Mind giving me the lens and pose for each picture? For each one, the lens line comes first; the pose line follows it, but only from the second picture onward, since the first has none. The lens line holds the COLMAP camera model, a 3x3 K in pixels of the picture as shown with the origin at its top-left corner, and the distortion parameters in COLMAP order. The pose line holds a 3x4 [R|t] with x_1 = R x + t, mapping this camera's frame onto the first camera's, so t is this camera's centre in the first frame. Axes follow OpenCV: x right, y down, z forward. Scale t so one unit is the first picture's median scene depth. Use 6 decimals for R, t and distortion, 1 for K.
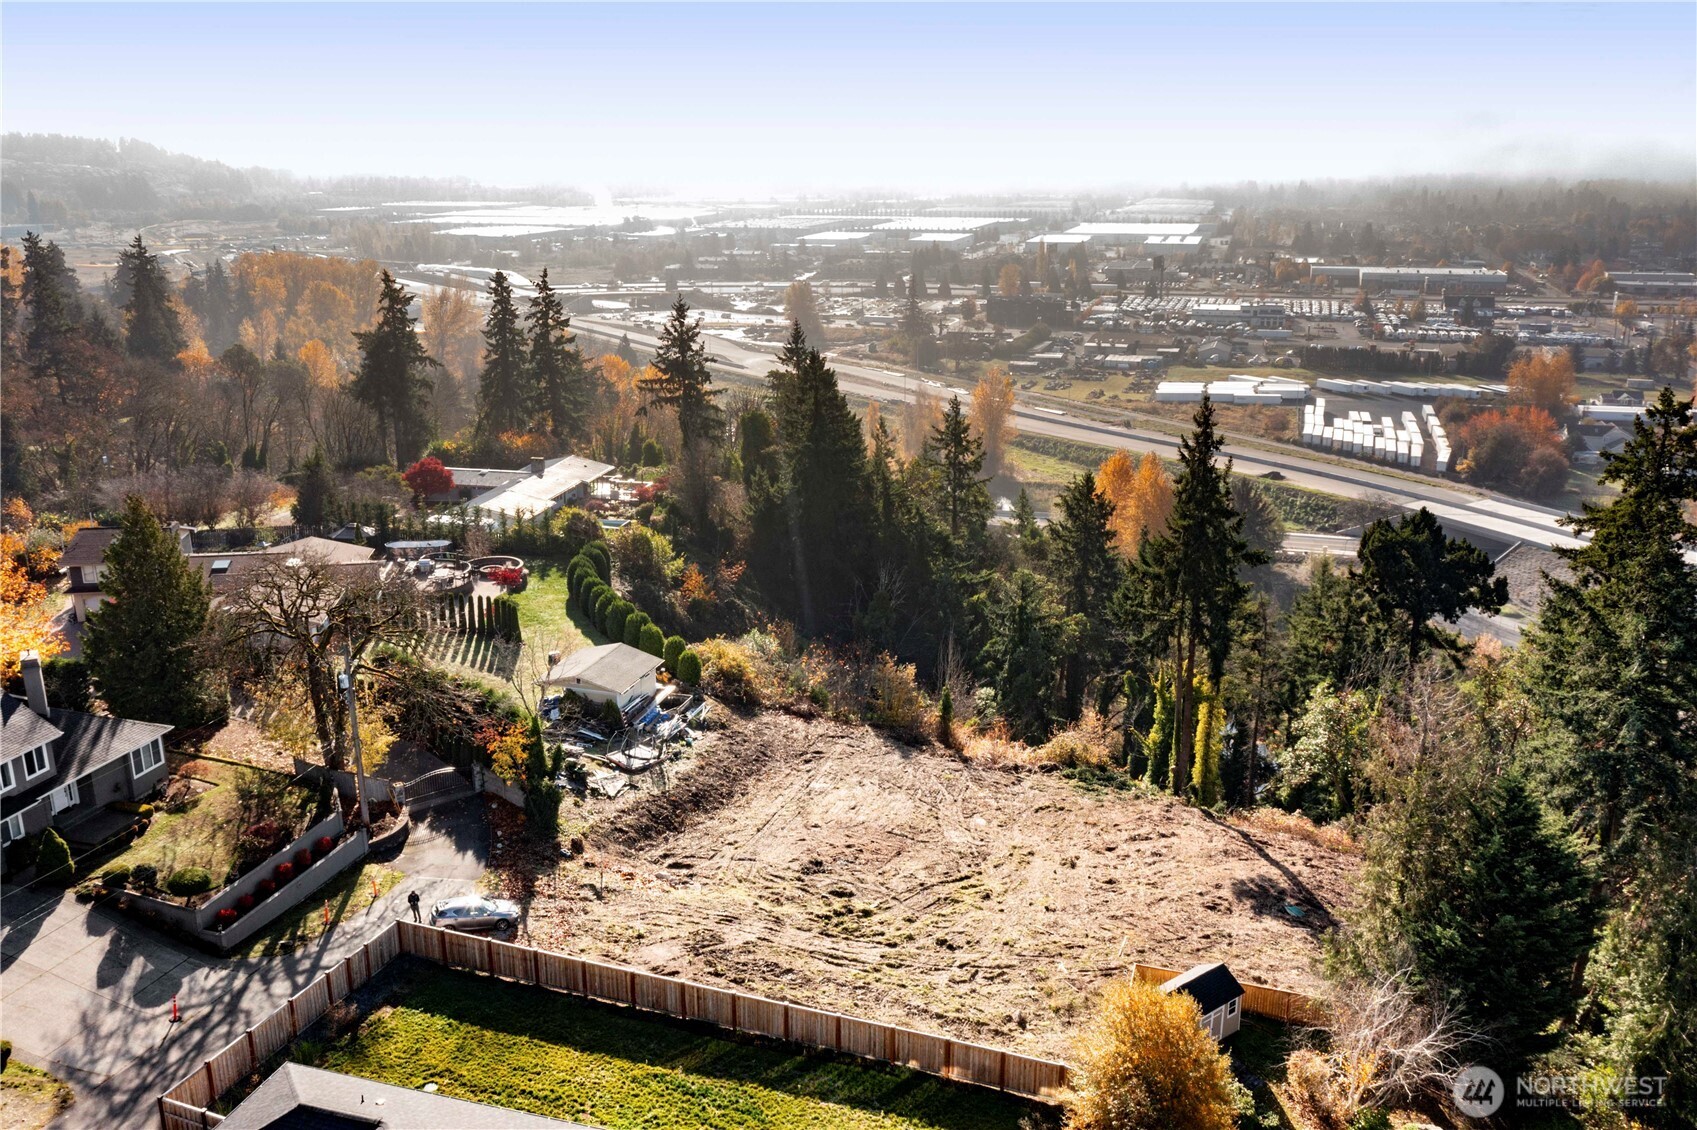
lens RADIAL K [[1376.9, 0, 851.4], [0, 1376.9, 567.5], [0, 0, 1]] dist [-0.001950, 0.007539]
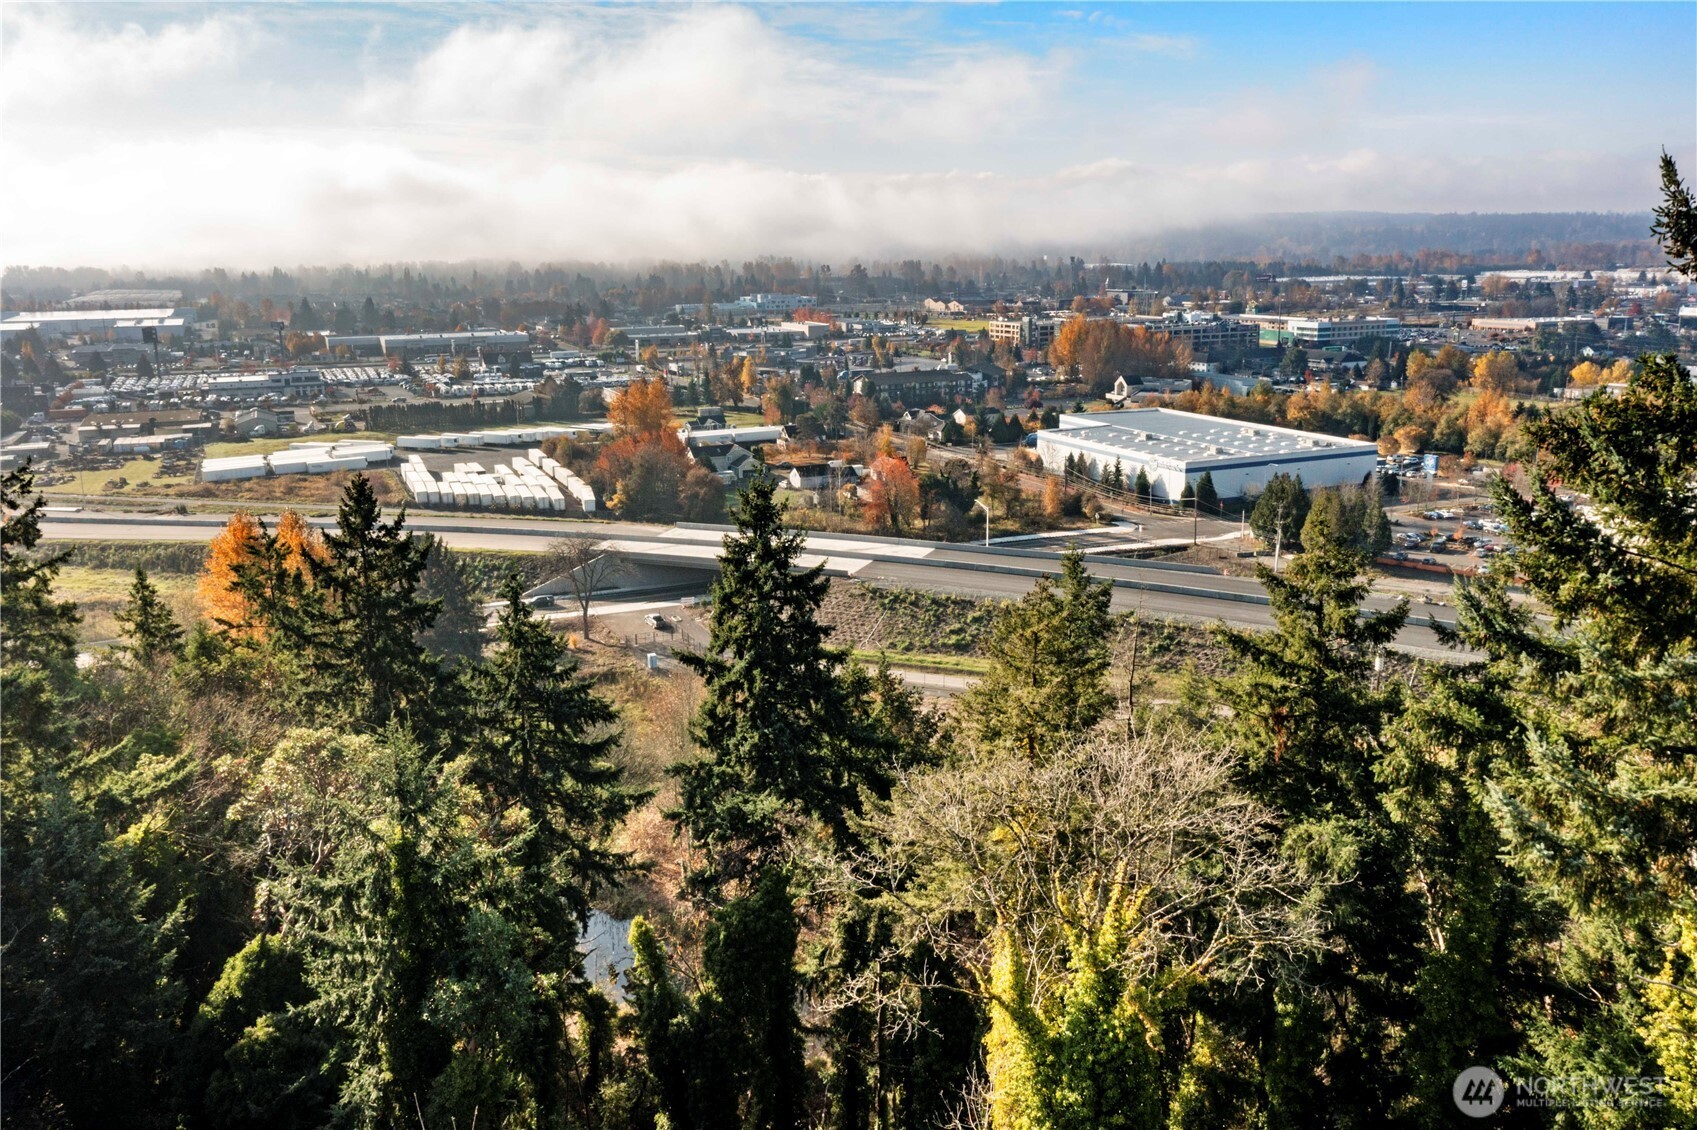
lens RADIAL K [[1366.1, 0, 854.1], [0, 1366.1, 561.0], [0, 0, 1]] dist [-0.002071, 0.013340]
pose [[0.758265, -0.151059, 0.634204, 0.004627], [0.197204, 0.980360, -0.002272, -0.004389], [-0.621405, 0.126791, 0.773163, 0.215198]]
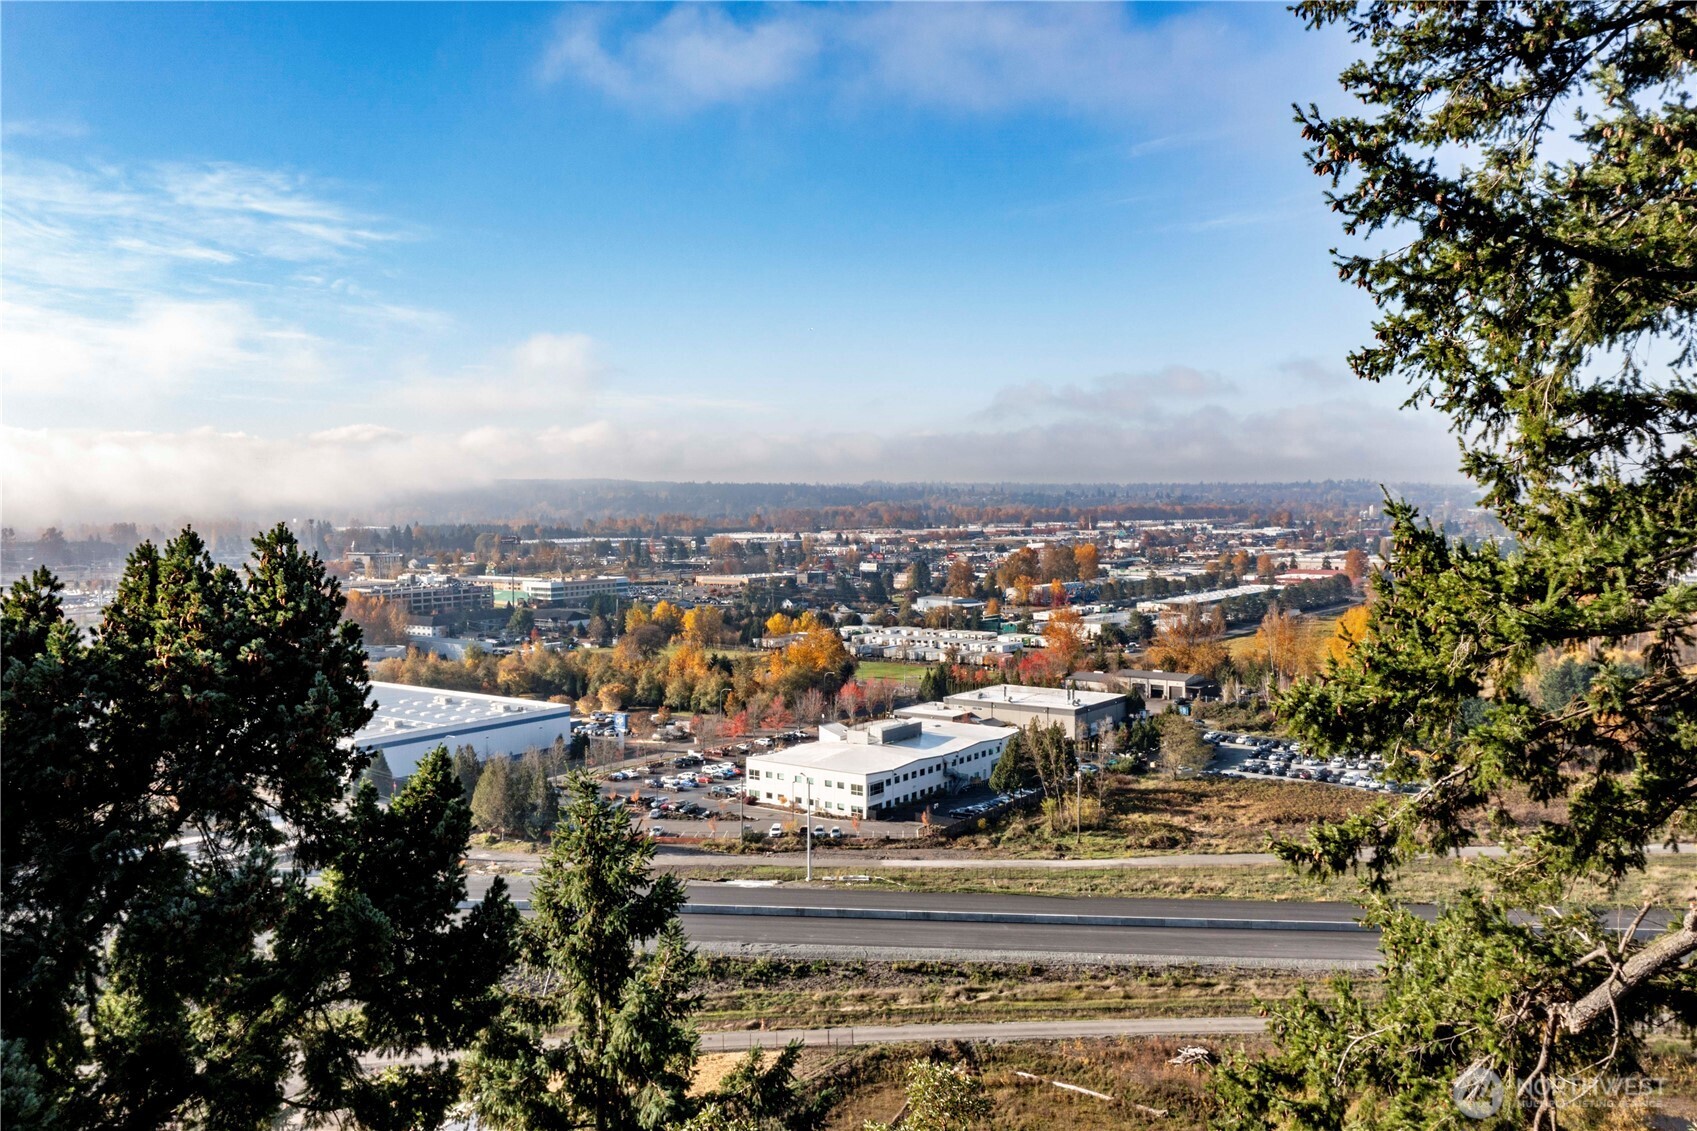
lens RADIAL K [[1362.9, 0, 851.8], [0, 1362.9, 567.0], [0, 0, 1]] dist [-0.004134, 0.011008]
pose [[0.340241, -0.040825, 0.939452, 0.085465], [0.276402, 0.959265, -0.058418, 0.001591], [-0.898798, 0.279542, 0.337665, 0.205337]]
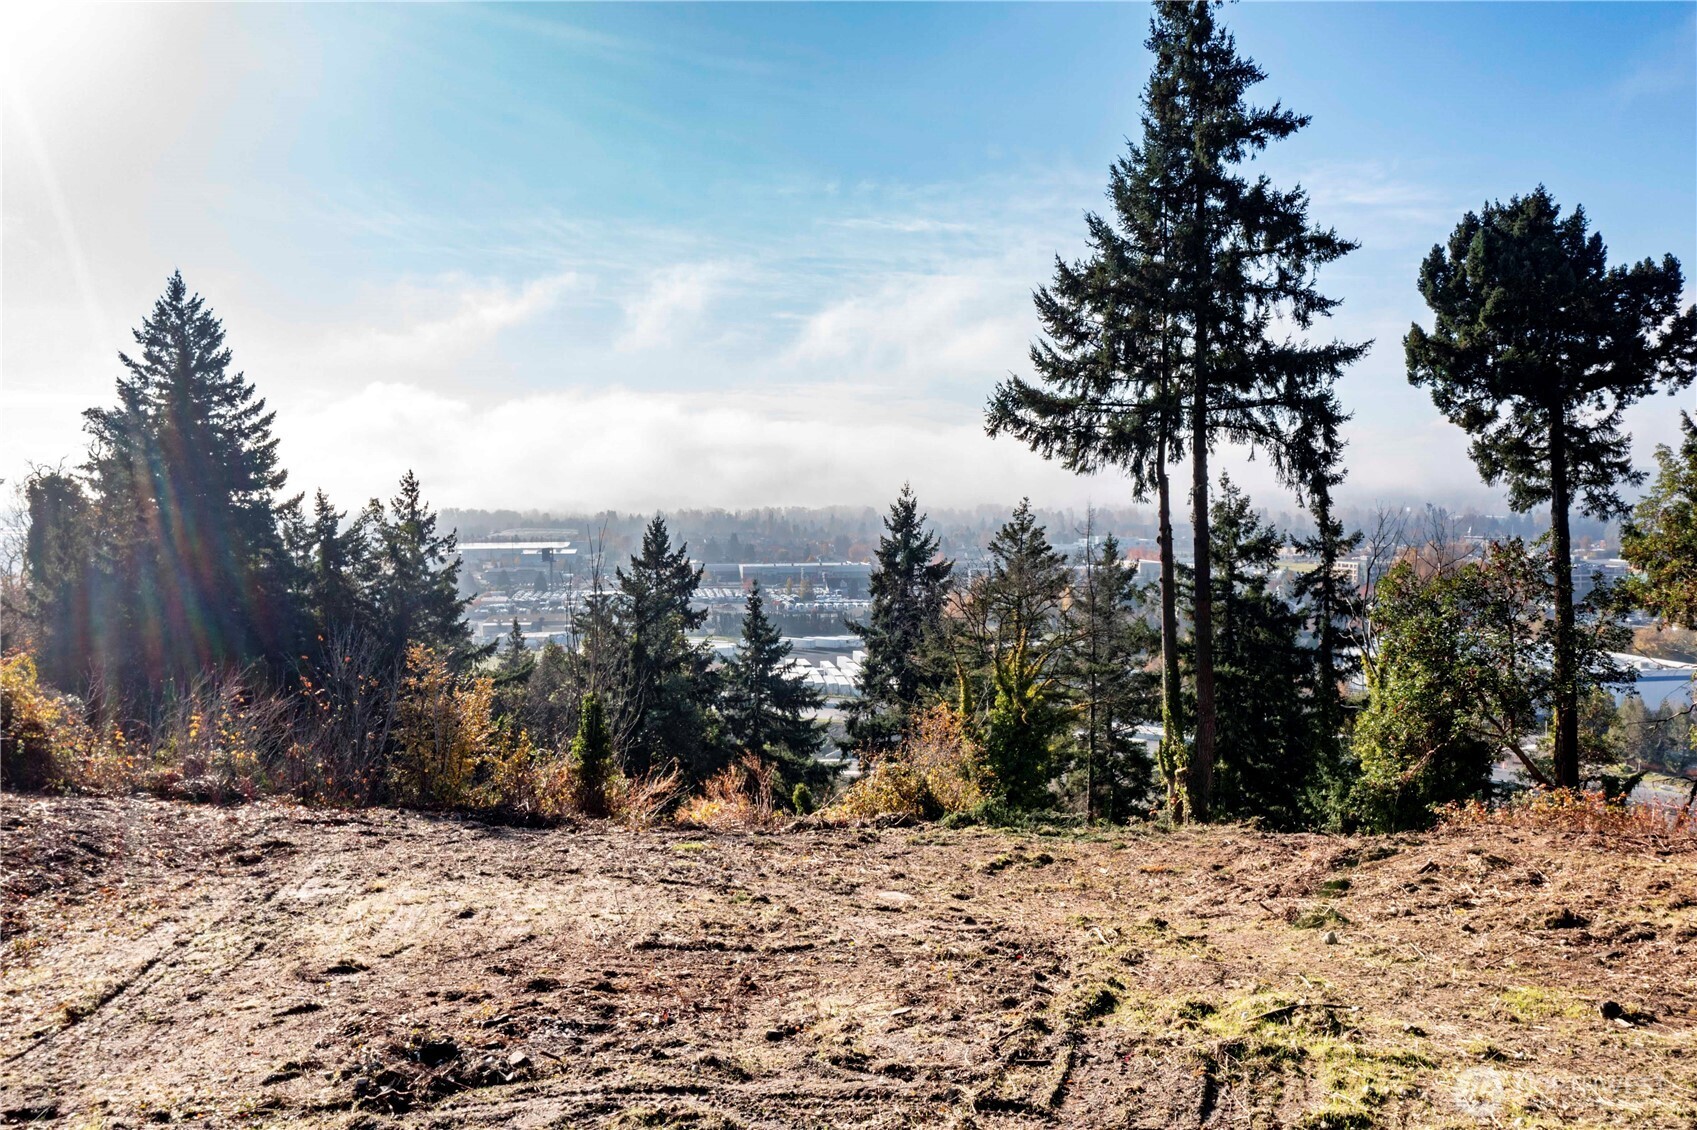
lens RADIAL K [[1376.9, 0, 851.4], [0, 1376.9, 567.5], [0, 0, 1]] dist [-0.001950, 0.007539]
pose [[0.898242, -0.020564, 0.439021, -0.010713], [0.128370, 0.967622, -0.217322, 0.038740], [-0.420337, 0.251565, 0.871798, 0.154769]]
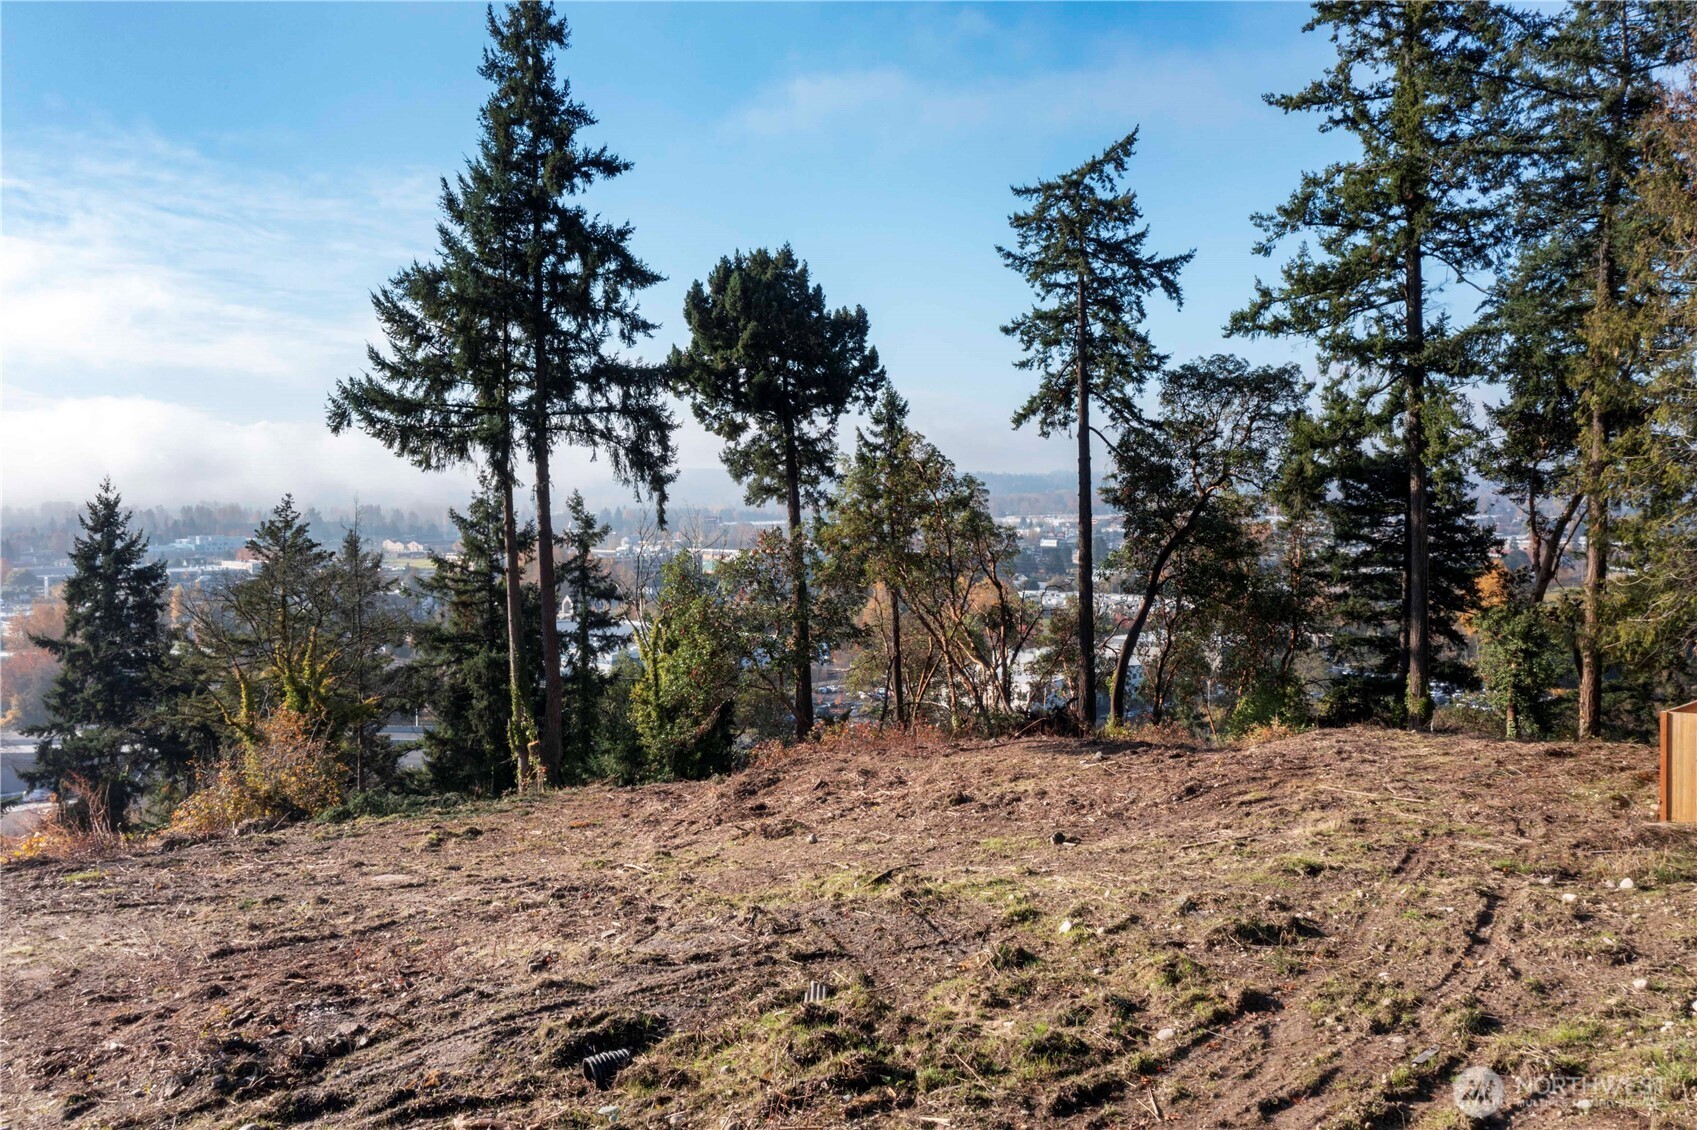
lens RADIAL K [[1358.8, 0, 848.5], [0, 1358.8, 565.0], [0, 0, 1]] dist [-0.002519, 0.014316]
pose [[0.467357, -0.043081, 0.883019, -0.028848], [0.259571, 0.961476, -0.090475, 0.036950], [-0.845104, 0.271491, 0.460535, 0.161034]]
